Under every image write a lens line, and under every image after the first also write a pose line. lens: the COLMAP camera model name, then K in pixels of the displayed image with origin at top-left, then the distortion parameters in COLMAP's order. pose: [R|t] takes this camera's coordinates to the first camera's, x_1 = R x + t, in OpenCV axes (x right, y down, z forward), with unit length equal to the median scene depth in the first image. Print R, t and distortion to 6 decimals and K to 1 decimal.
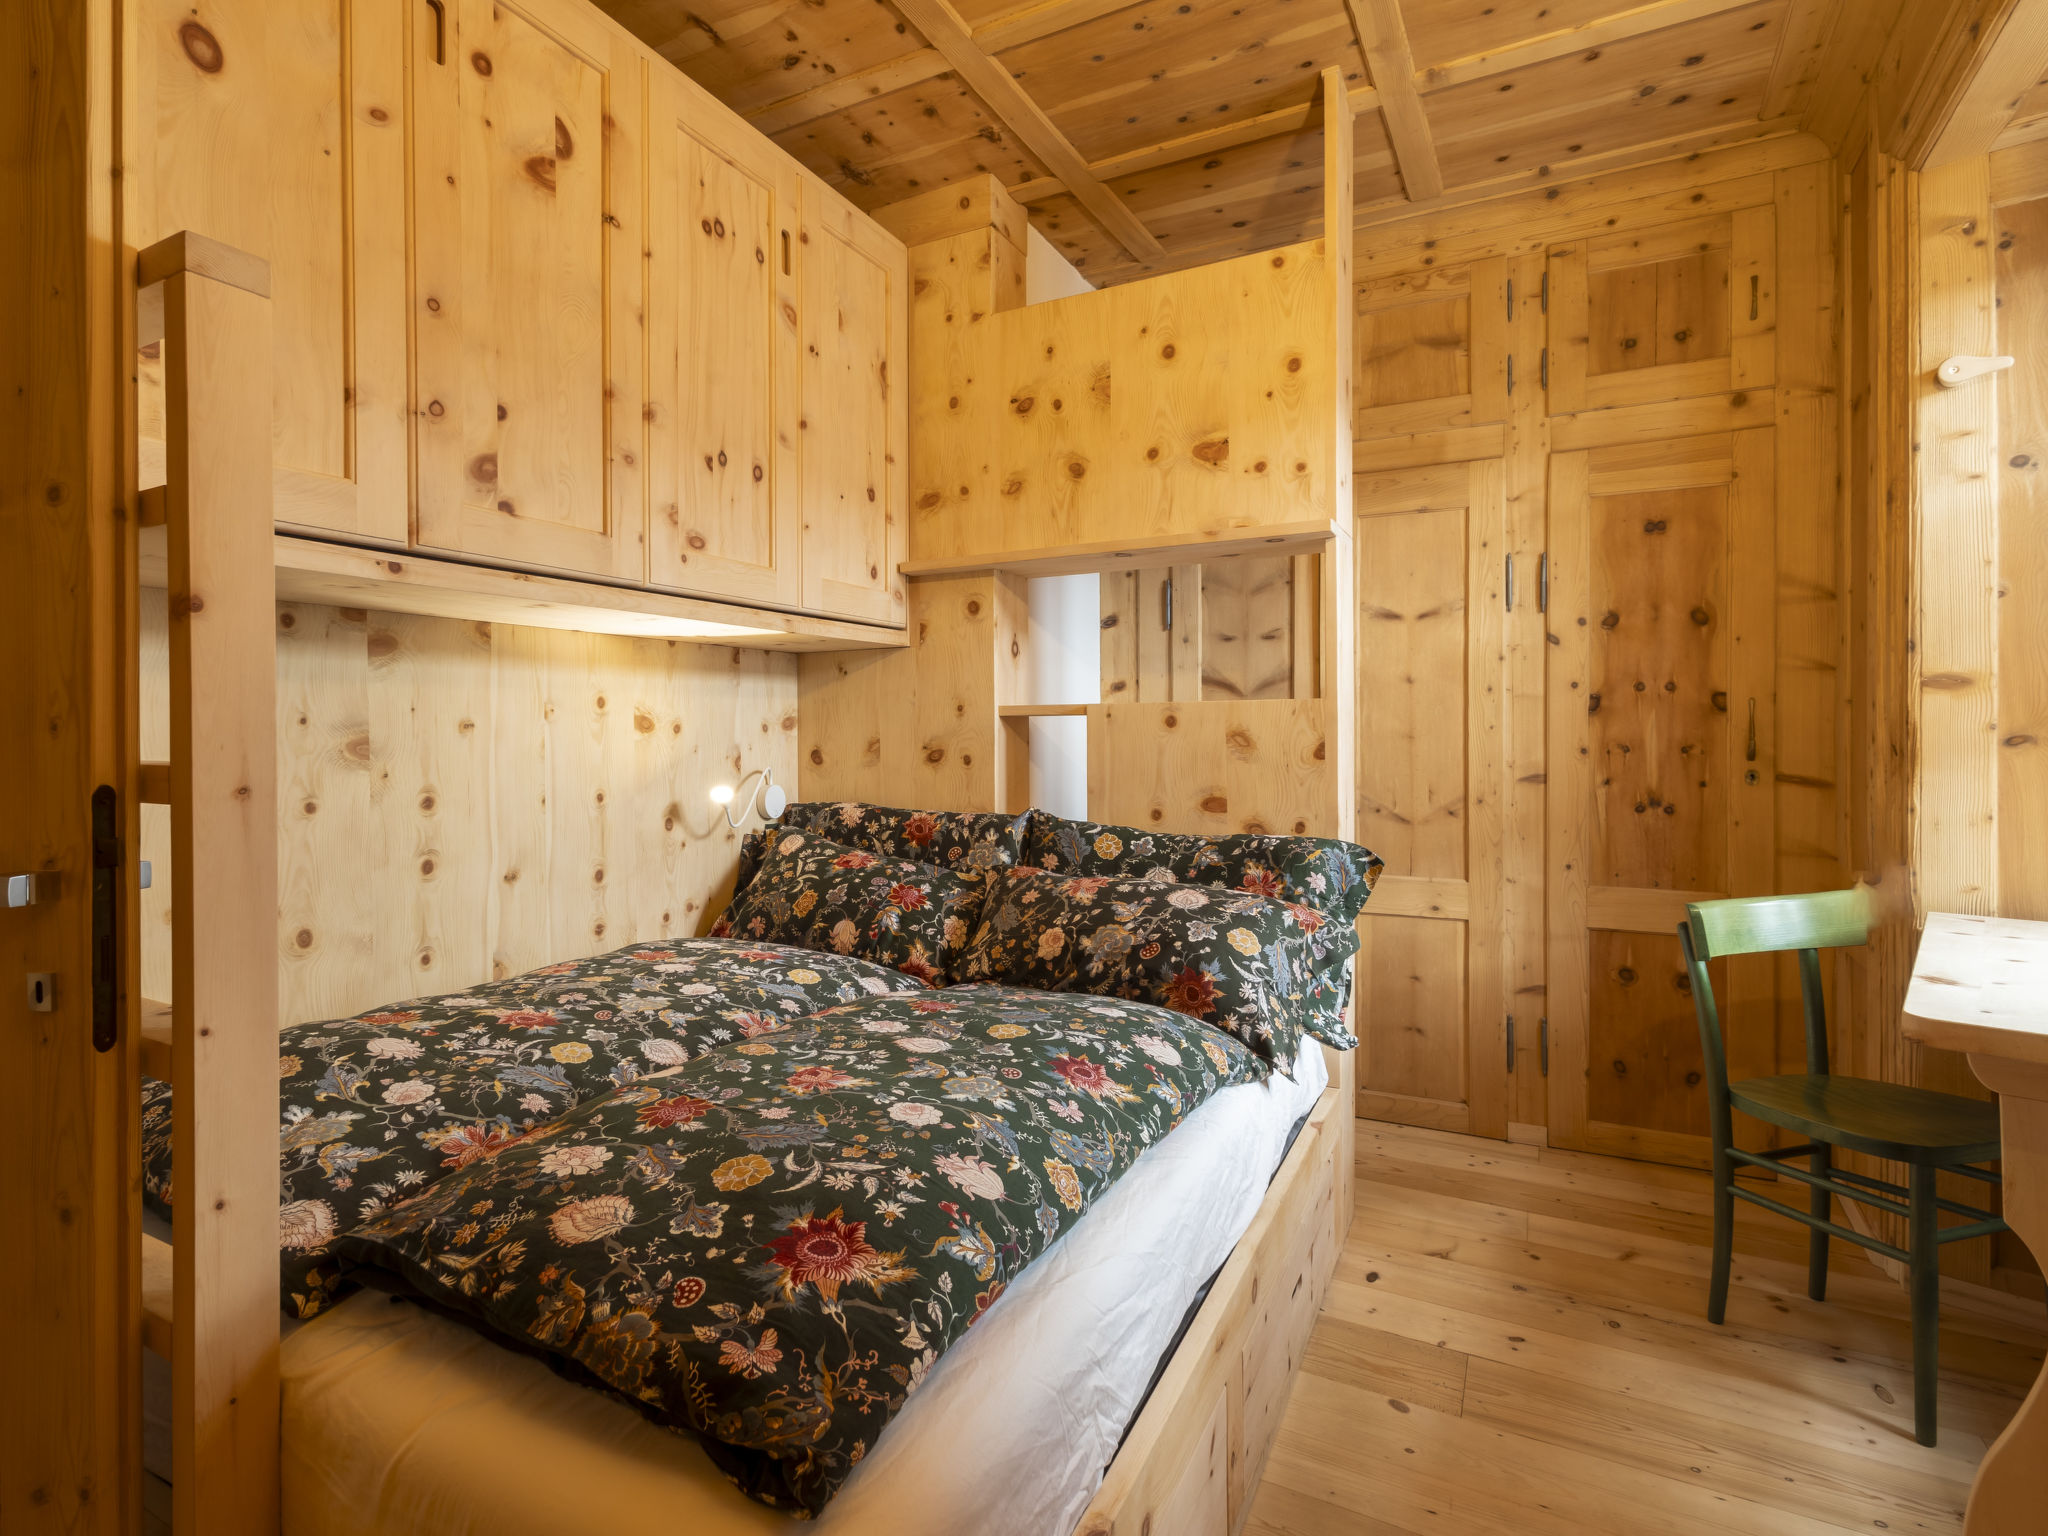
lens RADIAL K [[1065.8, 0, 1003.5], [0, 1065.8, 759.1], [0, 0, 1]] dist [0.004067, -0.000164]
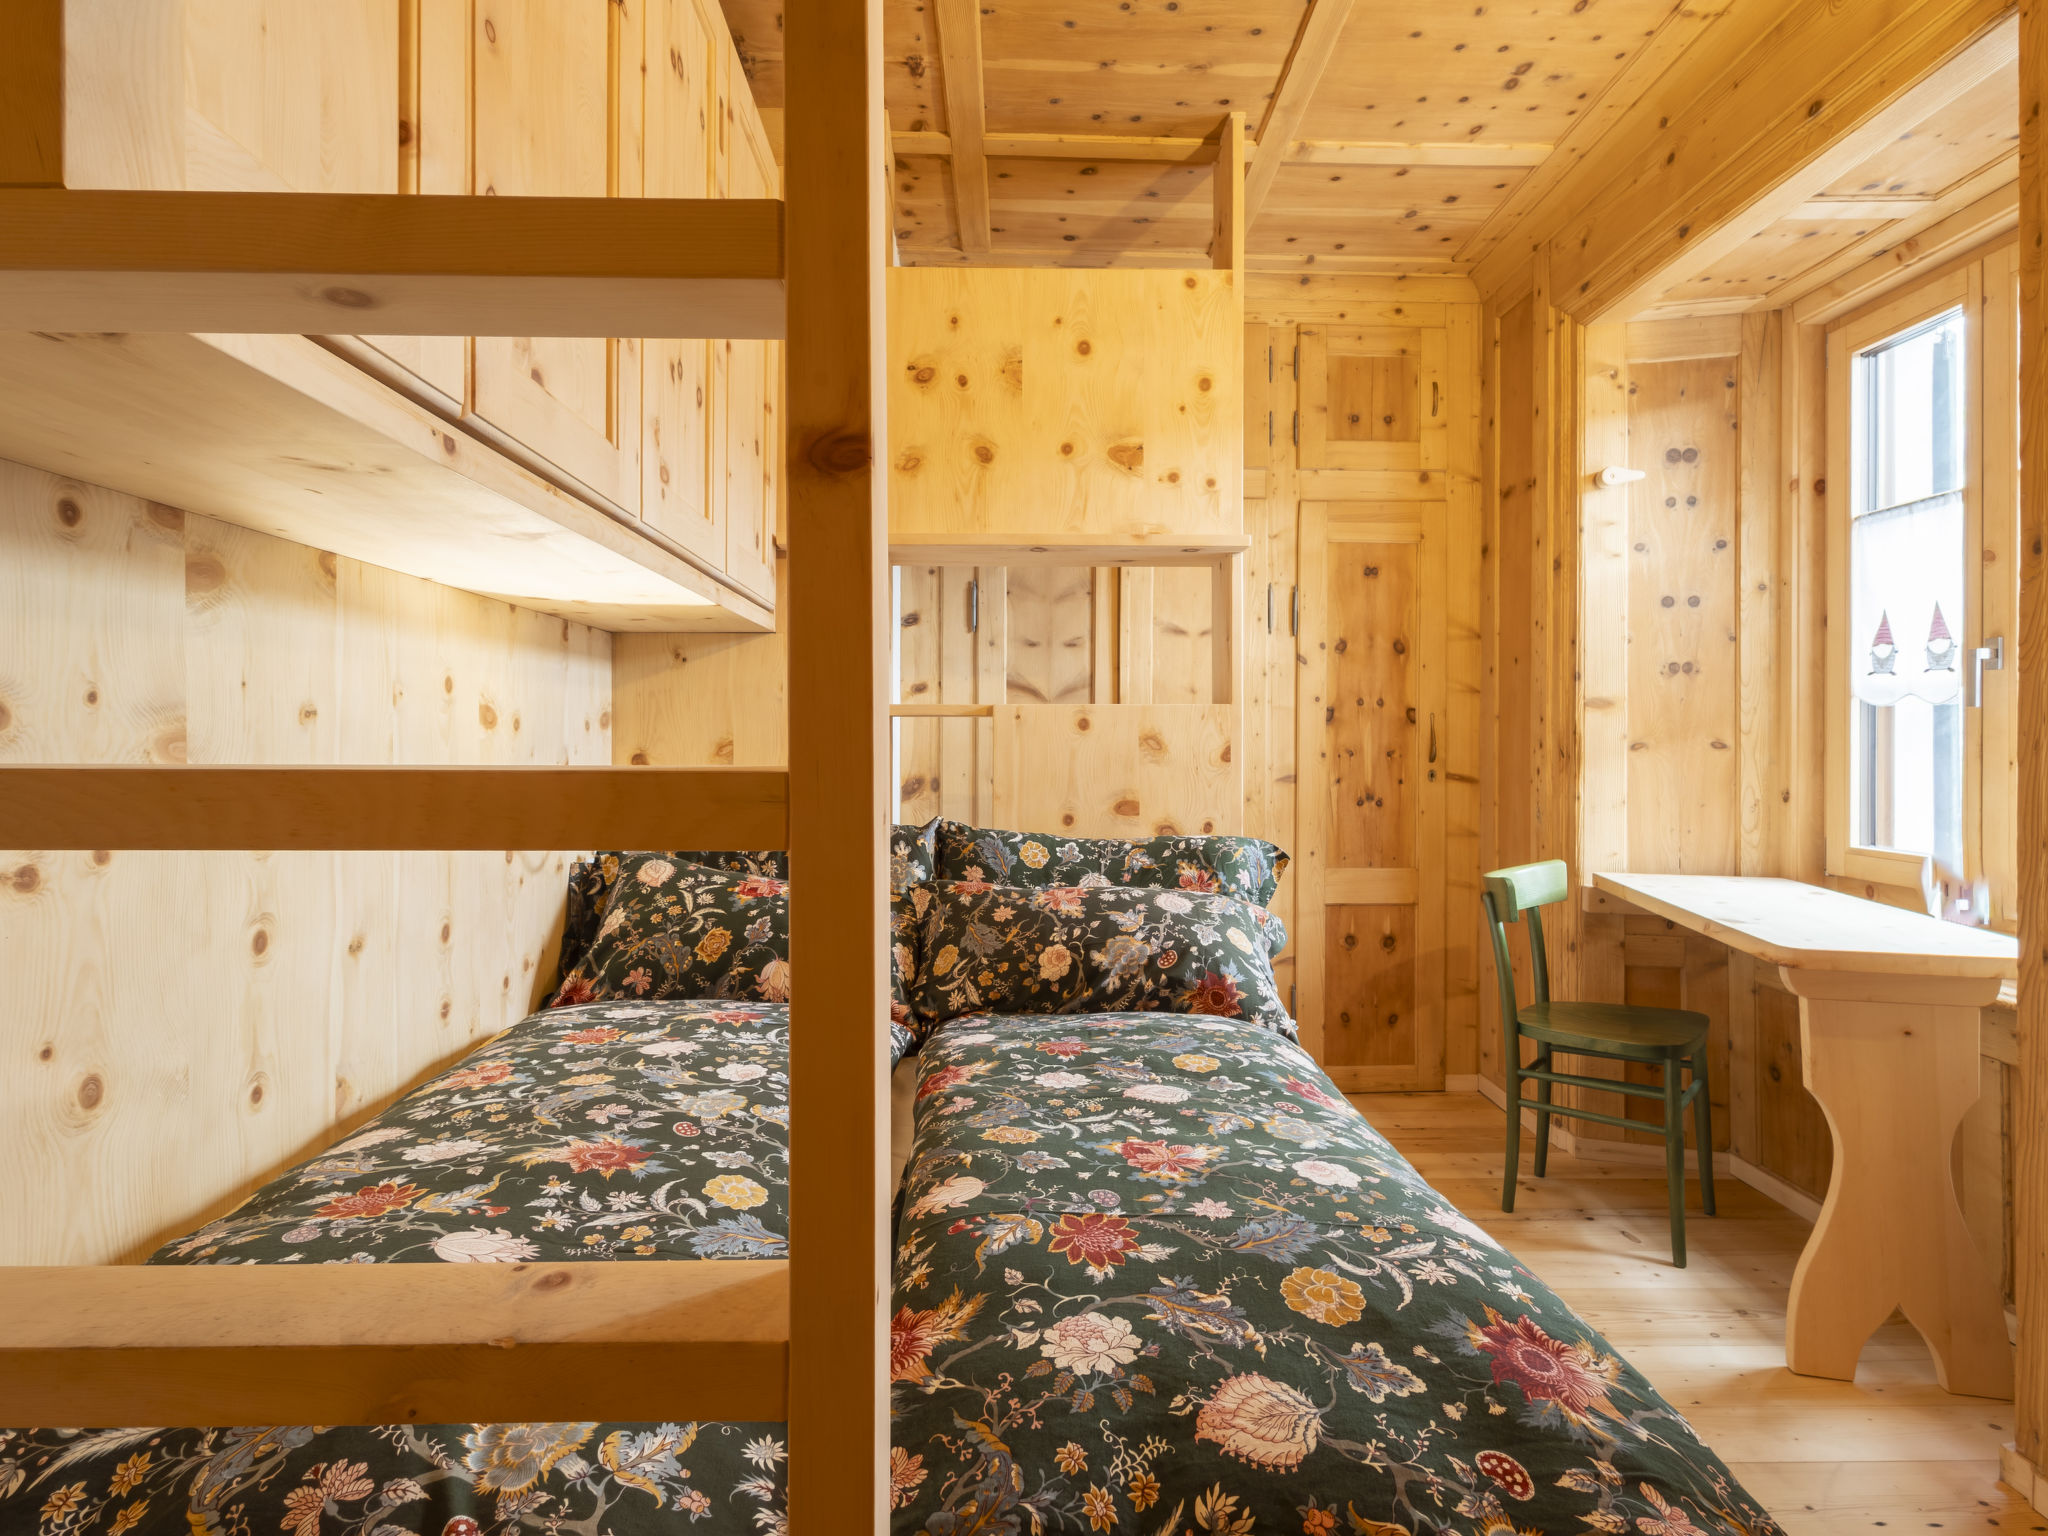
lens RADIAL K [[1024.5, 0, 1029.5], [0, 1024.5, 758.6], [0, 0, 1]] dist [0.003066, 0.000950]
pose [[0.861755, -0.002201, 0.507319, -0.360529], [0.006558, 0.999955, -0.006801, 0.002312], [-0.507282, 0.009188, 0.861731, 0.210756]]
